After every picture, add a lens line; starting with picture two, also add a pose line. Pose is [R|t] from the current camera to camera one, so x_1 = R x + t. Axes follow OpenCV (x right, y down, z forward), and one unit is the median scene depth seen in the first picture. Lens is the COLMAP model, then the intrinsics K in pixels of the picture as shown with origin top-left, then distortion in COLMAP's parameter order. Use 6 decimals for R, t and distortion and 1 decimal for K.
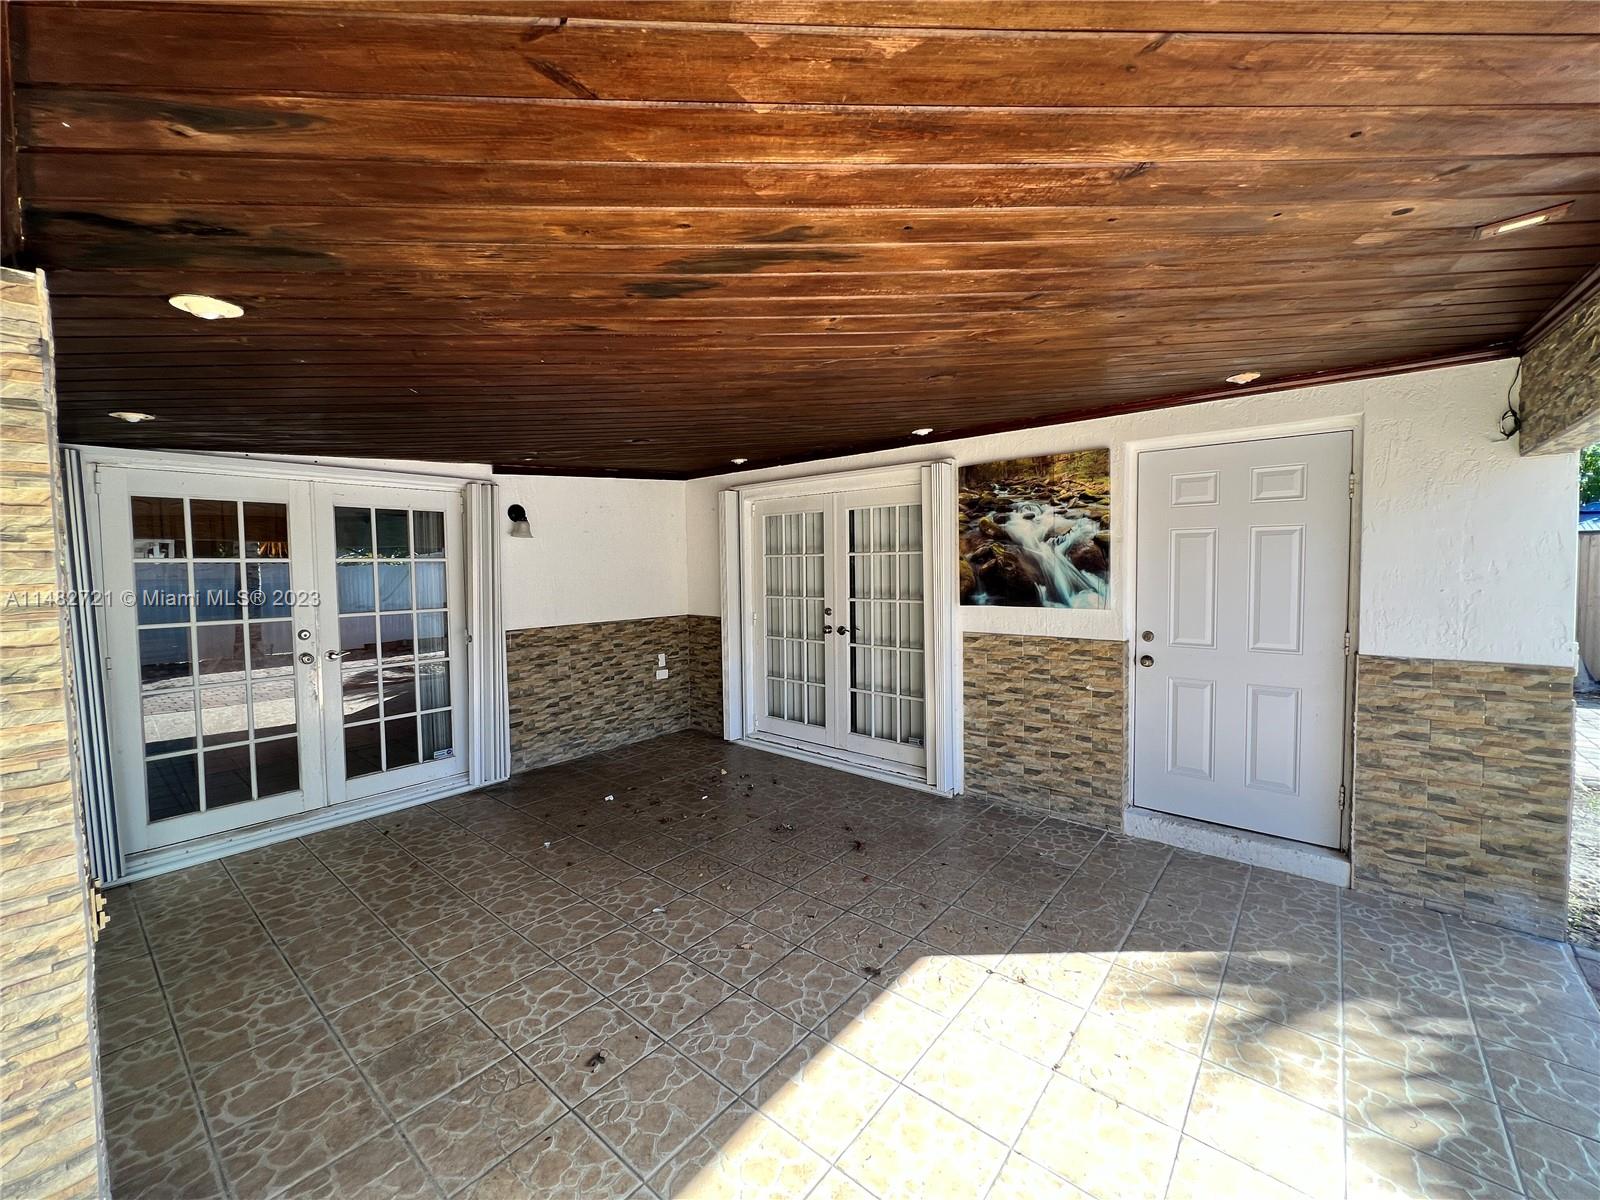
lens RADIAL K [[641.6, 0, 796.9], [0, 641.6, 595.0], [0, 0, 1]] dist [0.000326, -0.000206]
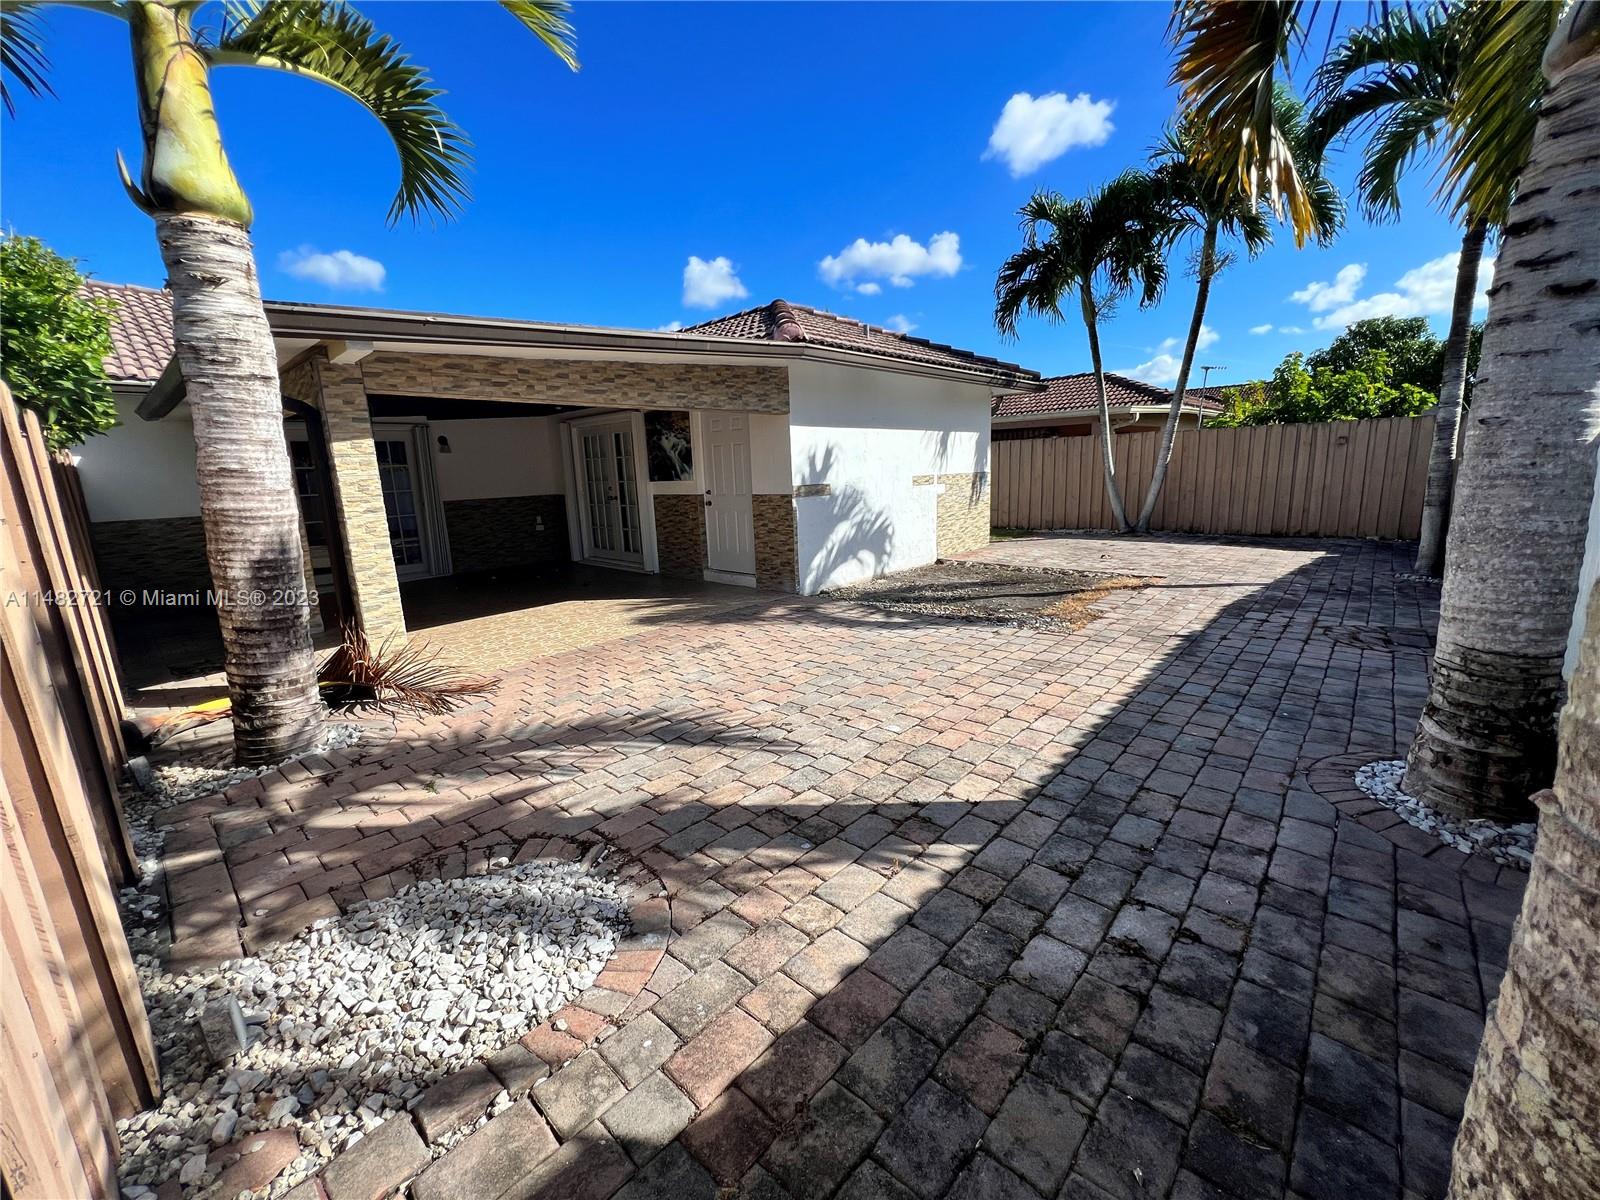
lens RADIAL K [[641.6, 0, 796.9], [0, 641.6, 595.0], [0, 0, 1]] dist [0.000326, -0.000206]
pose [[0.998983, -0.015540, -0.042336, 0.719739], [0.021712, 0.988526, 0.149481, 0.069716], [0.039528, -0.150248, 0.987858, -0.962498]]
